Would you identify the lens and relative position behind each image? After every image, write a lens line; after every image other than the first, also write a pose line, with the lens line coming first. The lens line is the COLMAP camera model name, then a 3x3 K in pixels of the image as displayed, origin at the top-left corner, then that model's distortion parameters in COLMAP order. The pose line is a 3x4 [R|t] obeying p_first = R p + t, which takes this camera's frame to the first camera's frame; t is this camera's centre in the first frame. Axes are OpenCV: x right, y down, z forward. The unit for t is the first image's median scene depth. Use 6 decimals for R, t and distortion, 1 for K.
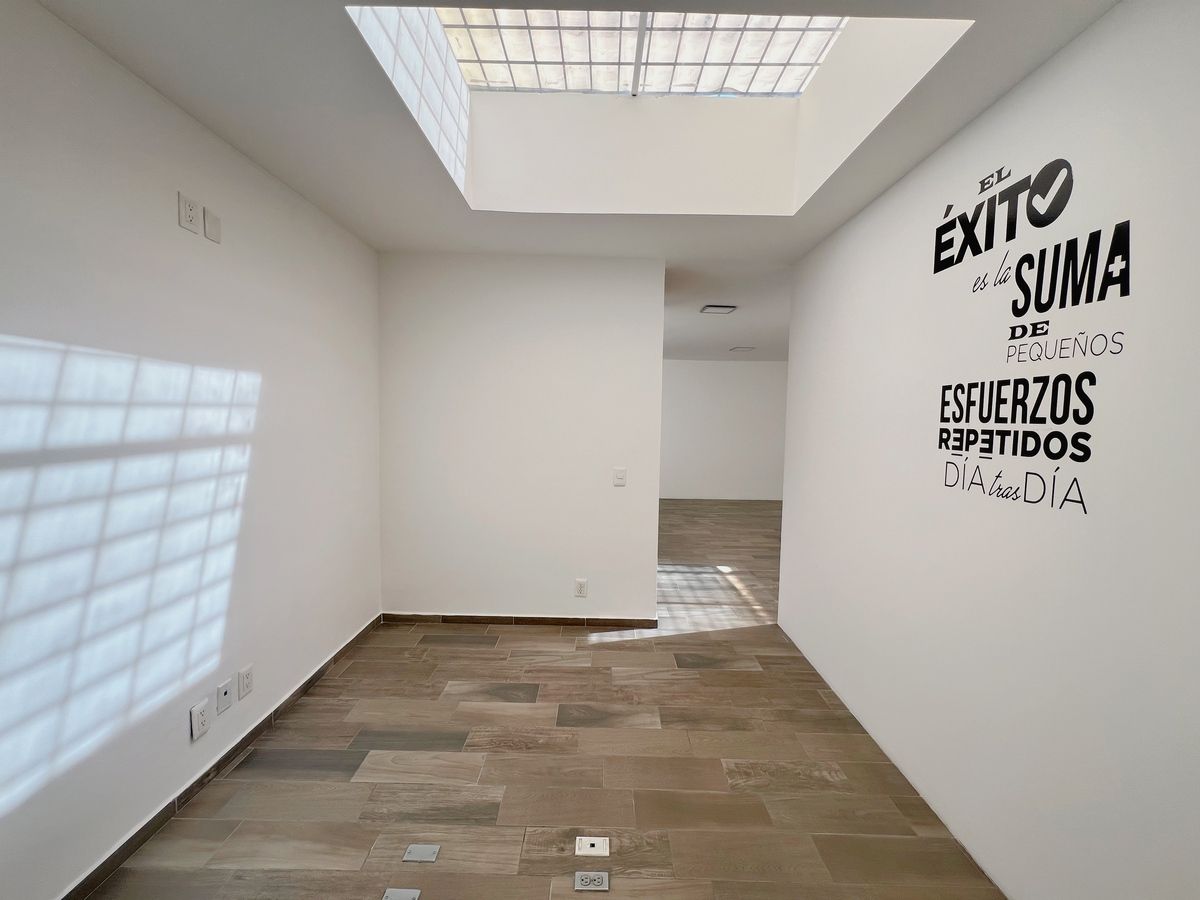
lens RADIAL K [[479.5, 0, 598.6], [0, 479.5, 446.9], [0, 0, 1]] dist [-0.000624, 0.000211]
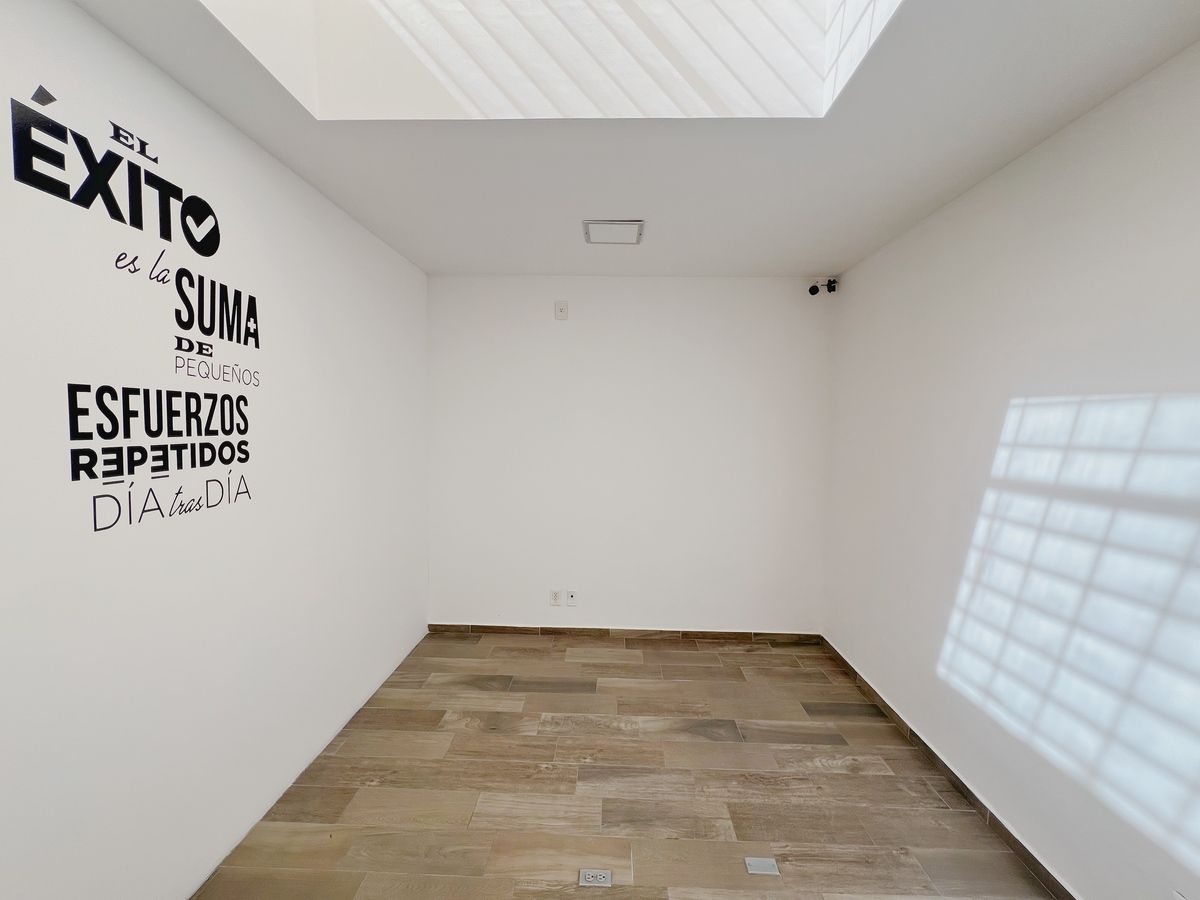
lens RADIAL K [[479.5, 0, 598.6], [0, 479.5, 446.9], [0, 0, 1]] dist [-0.000624, 0.000211]
pose [[-0.998954, -0.036252, 0.027856, -0.016545], [-0.032864, 0.992968, 0.113727, -0.168376], [-0.031783, 0.112693, -0.993121, 1.960081]]
